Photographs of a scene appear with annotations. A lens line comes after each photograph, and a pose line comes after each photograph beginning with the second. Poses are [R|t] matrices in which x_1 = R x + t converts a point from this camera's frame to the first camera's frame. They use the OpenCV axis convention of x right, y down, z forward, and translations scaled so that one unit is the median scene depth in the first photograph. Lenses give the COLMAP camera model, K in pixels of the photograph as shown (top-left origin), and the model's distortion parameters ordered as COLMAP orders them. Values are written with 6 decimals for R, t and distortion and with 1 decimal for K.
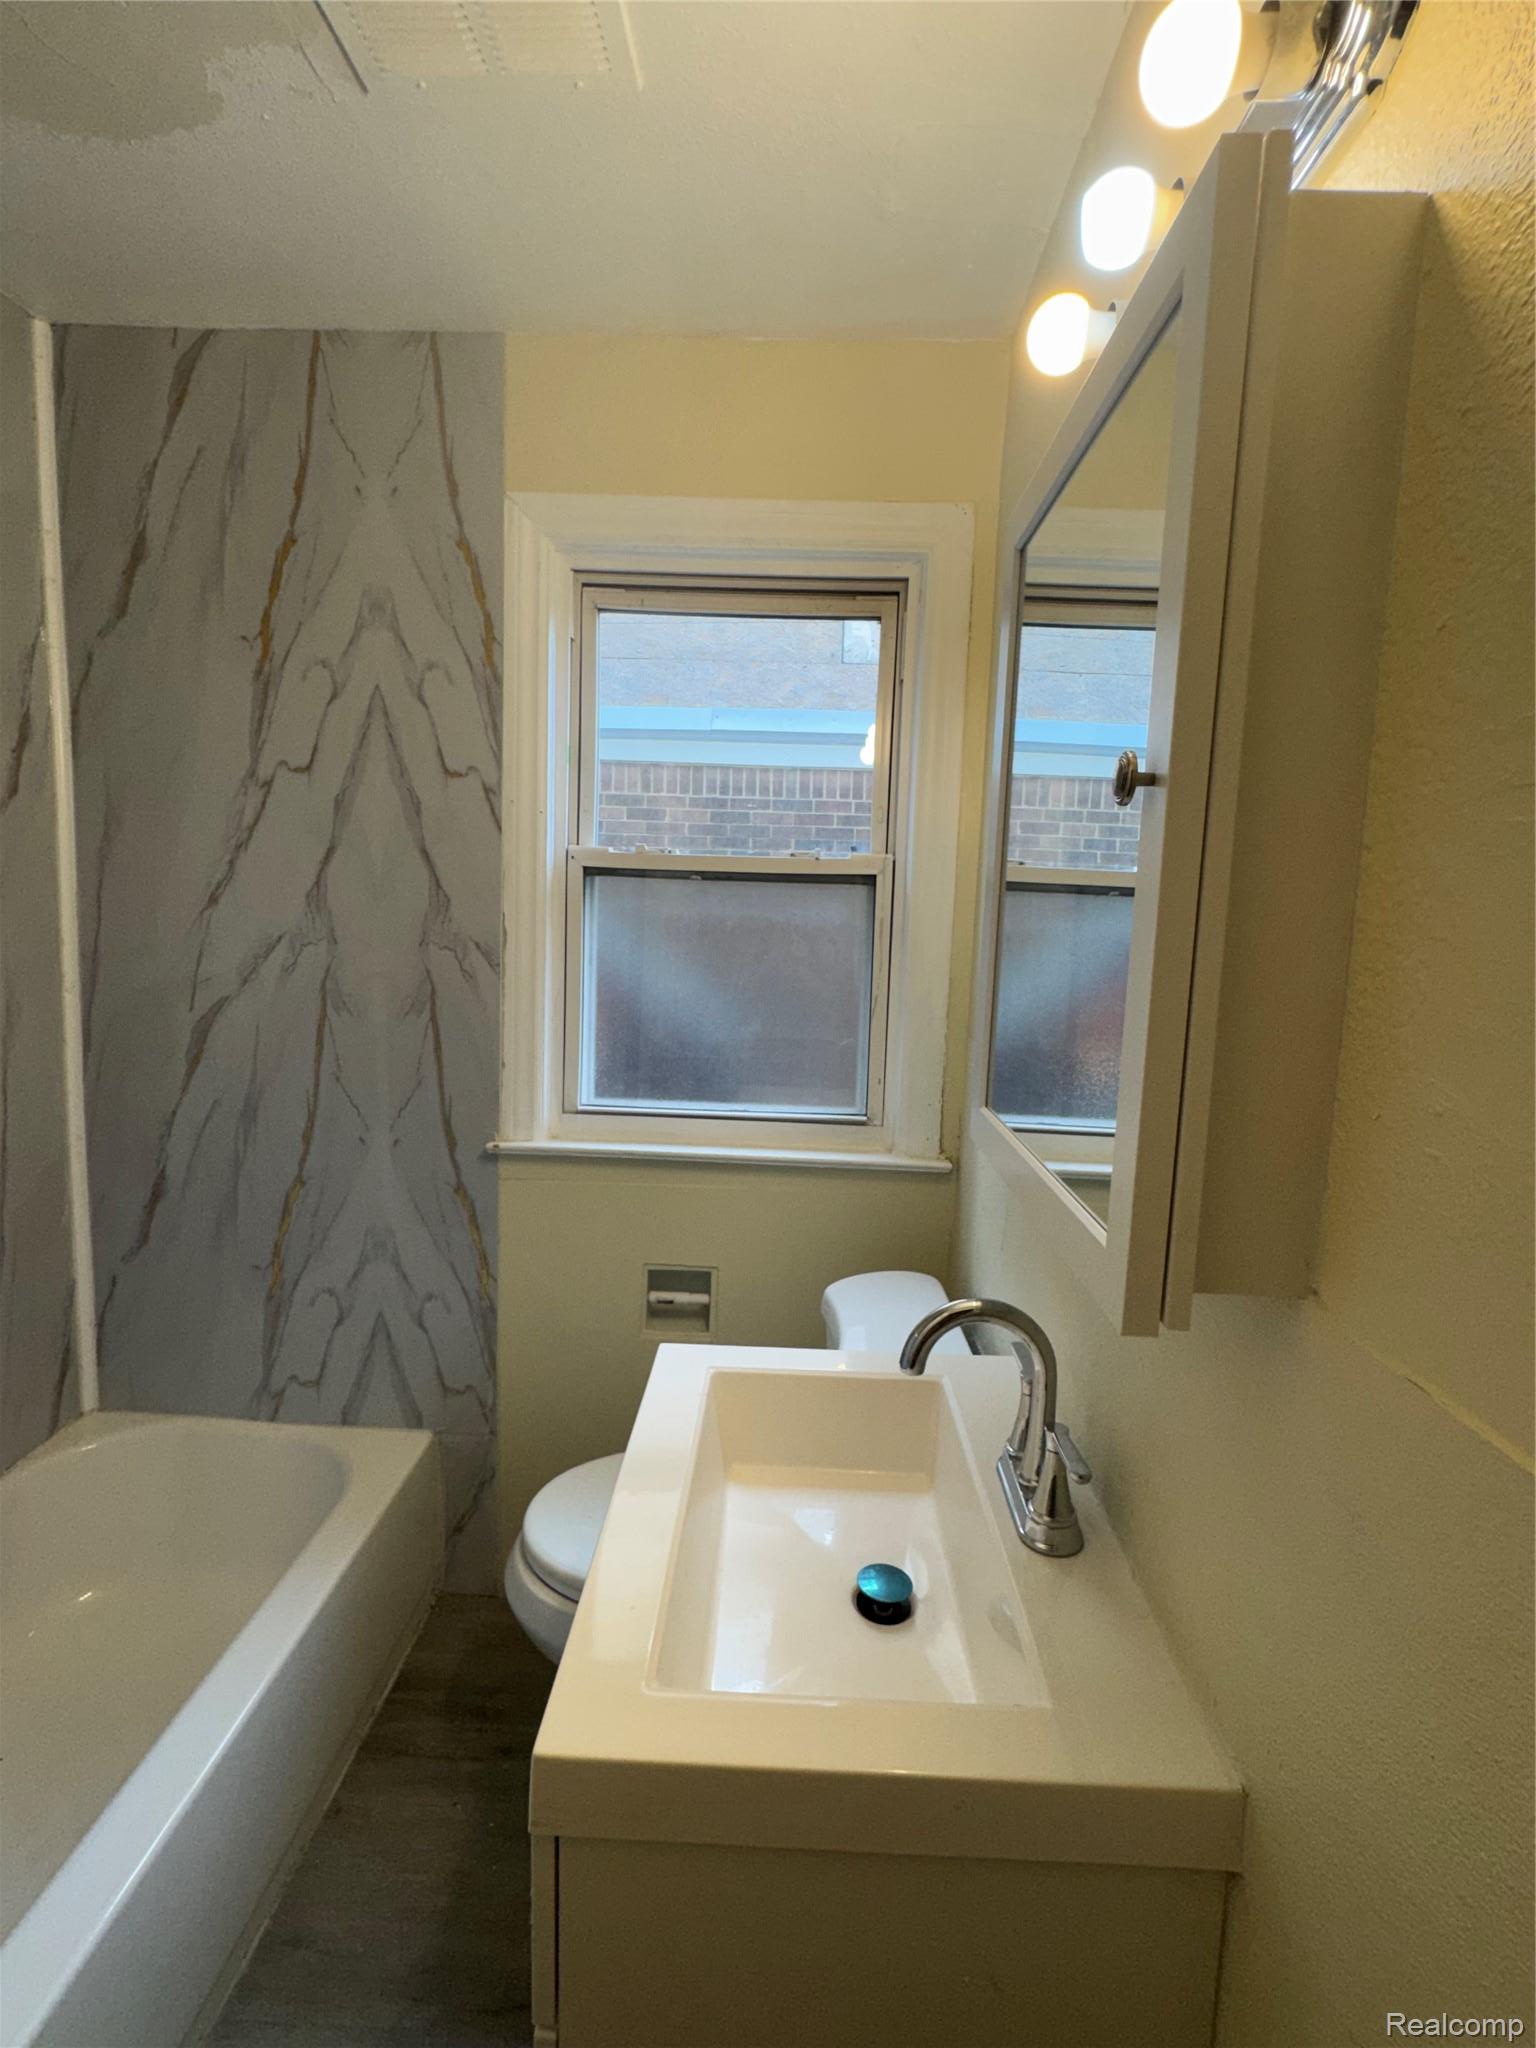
lens RADIAL K [[959.6, 0, 763.3], [0, 959.6, 1033.6], [0, 0, 1]] dist [-0.003402, 0.000175]
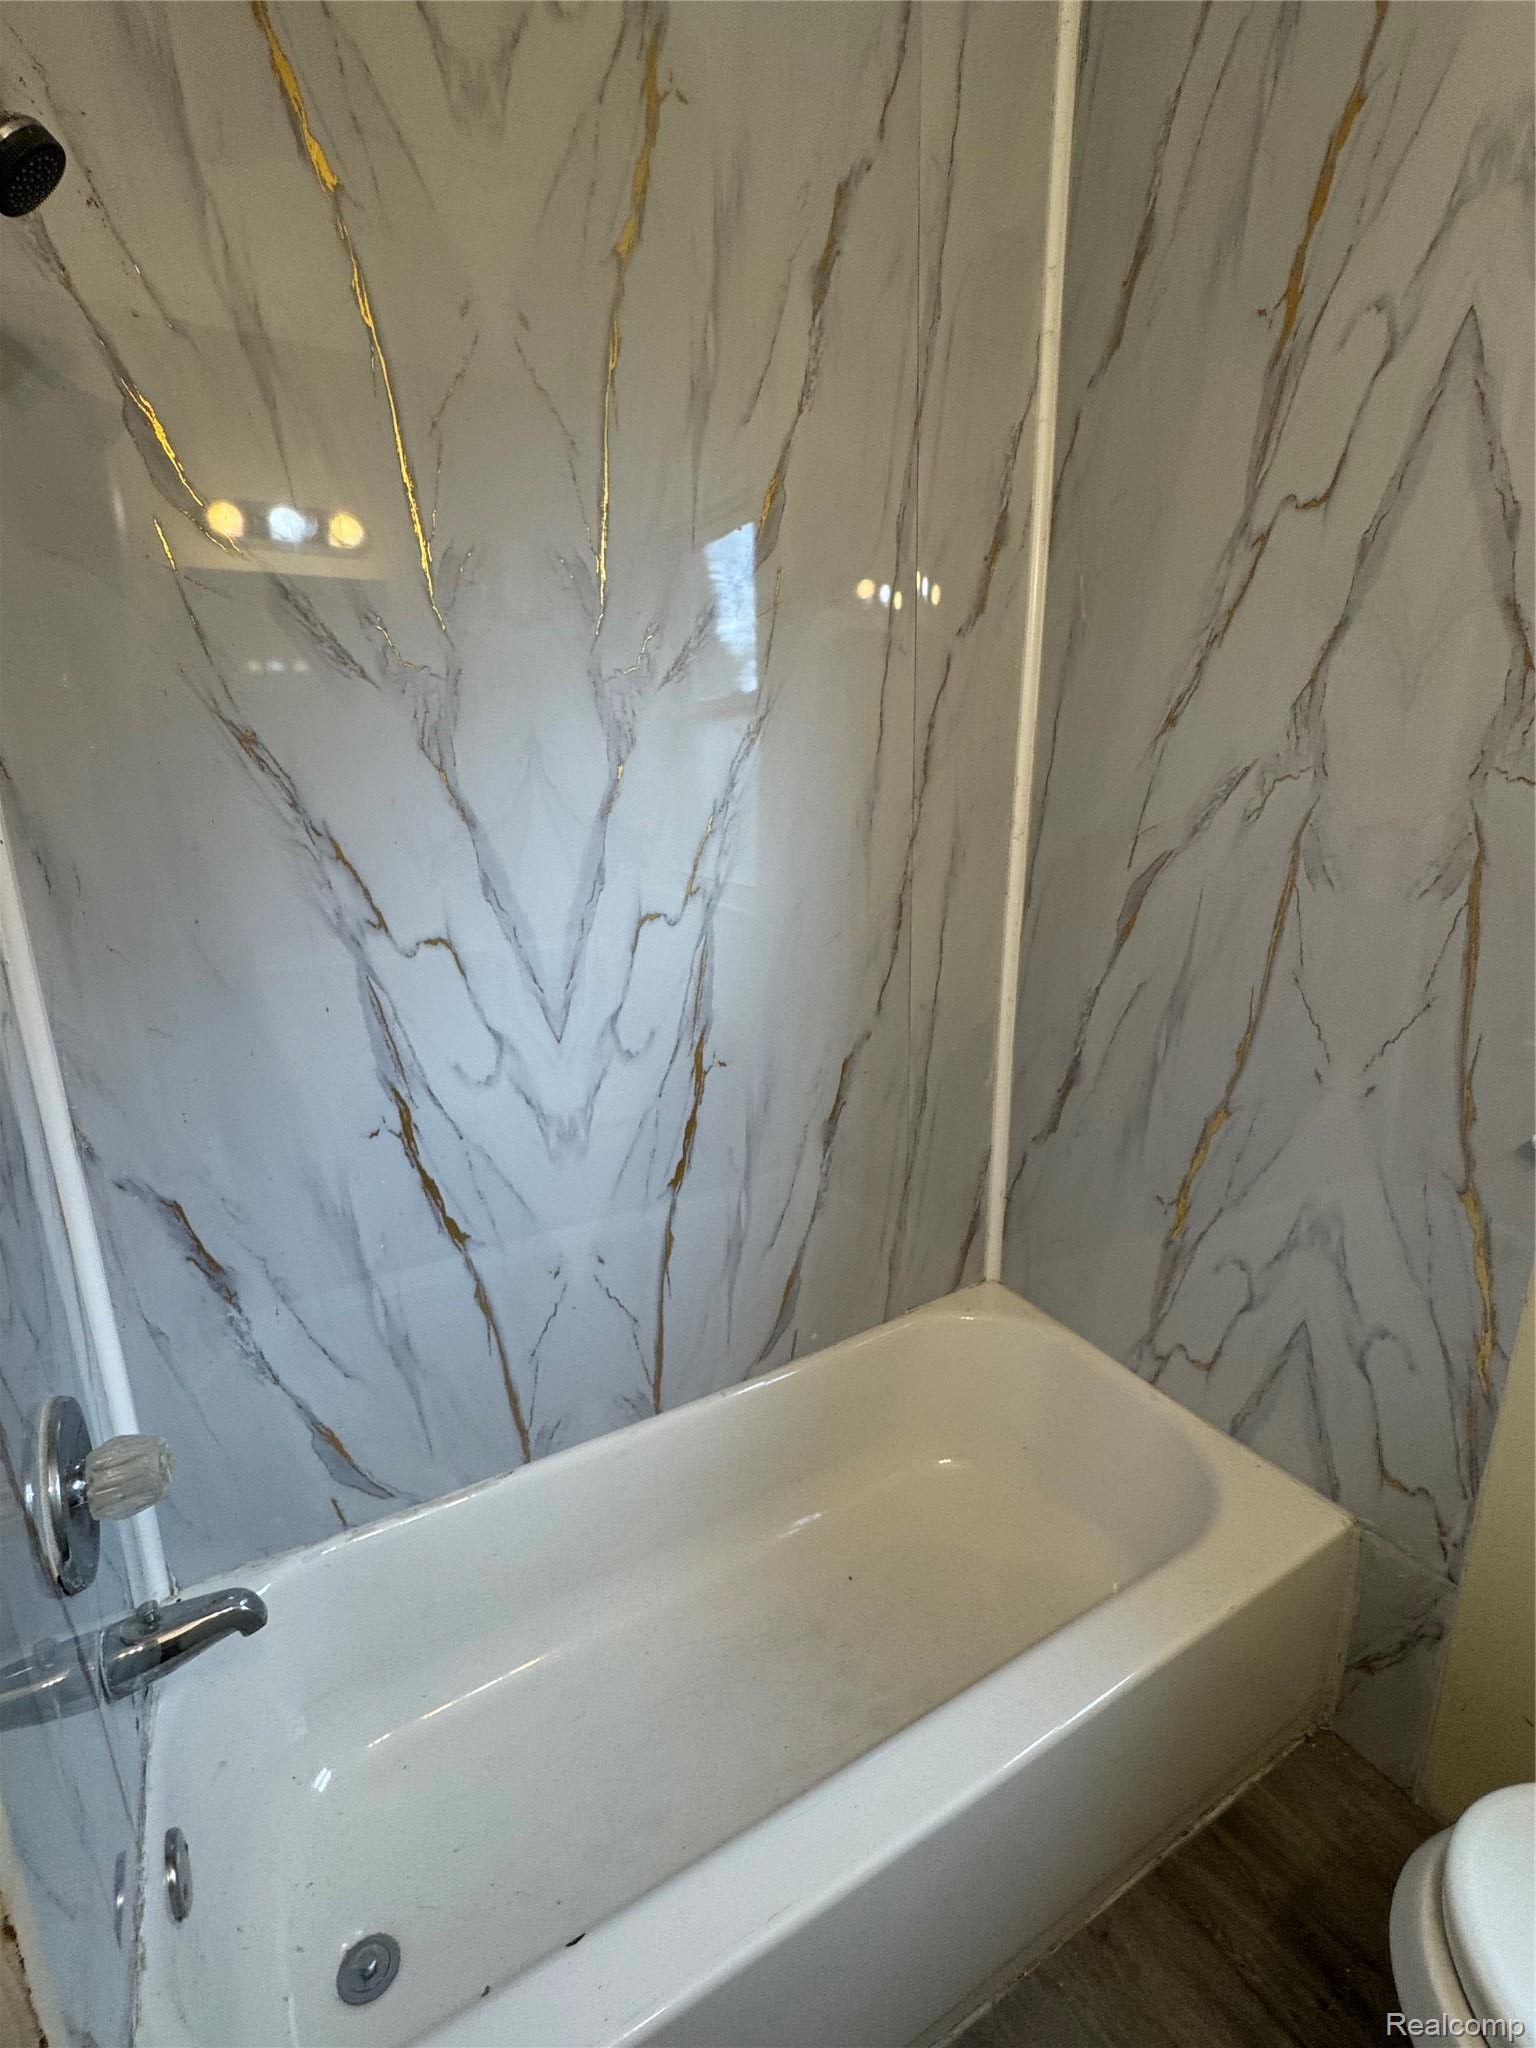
lens RADIAL K [[959.6, 0, 774.4], [0, 959.6, 1014.8], [0, 0, 1]] dist [-0.003402, 0.000175]
pose [[0.534464, 0.181154, -0.825549, -0.076087], [-0.083625, 0.983302, 0.161631, -0.007595], [0.841044, -0.017350, 0.540688, 0.323134]]
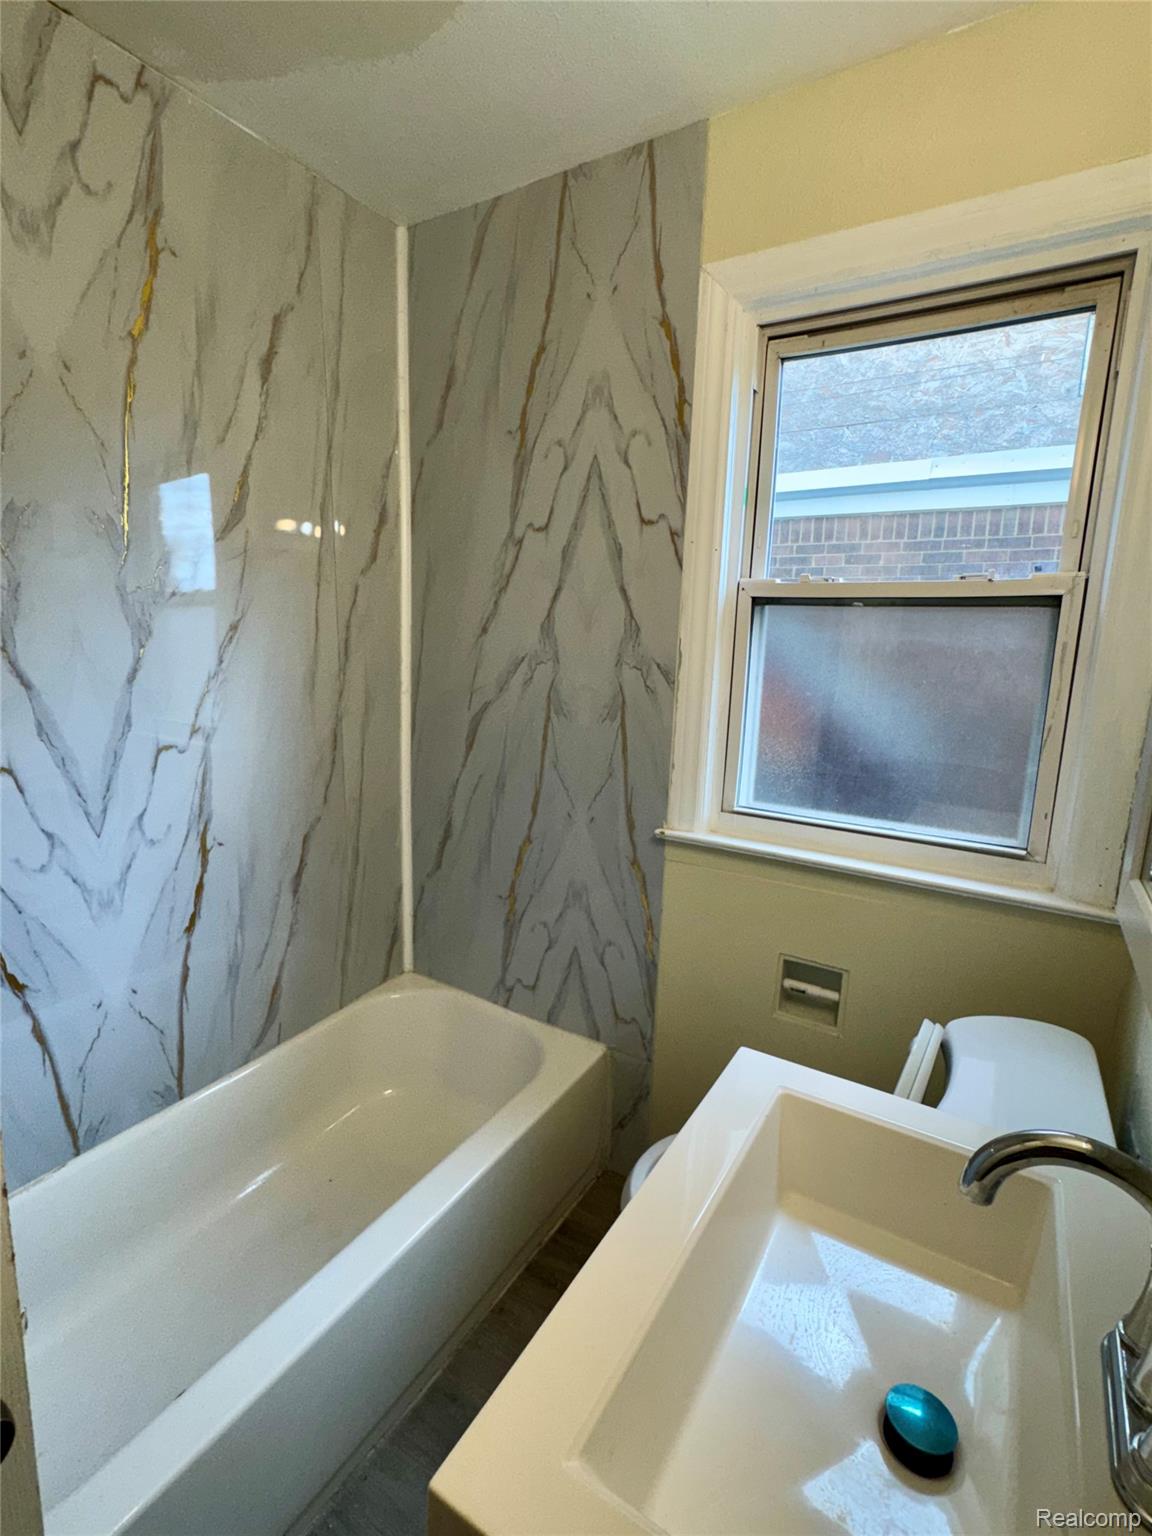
lens RADIAL K [[719.7, 0, 573.6], [0, 719.7, 768.4], [0, 0, 1]] dist [-0.003402, 0.000175]
pose [[0.864625, 0.083404, -0.495447, 0.067403], [-0.064252, 0.996383, 0.055605, -0.006866], [0.498293, -0.016244, 0.866856, 0.159887]]
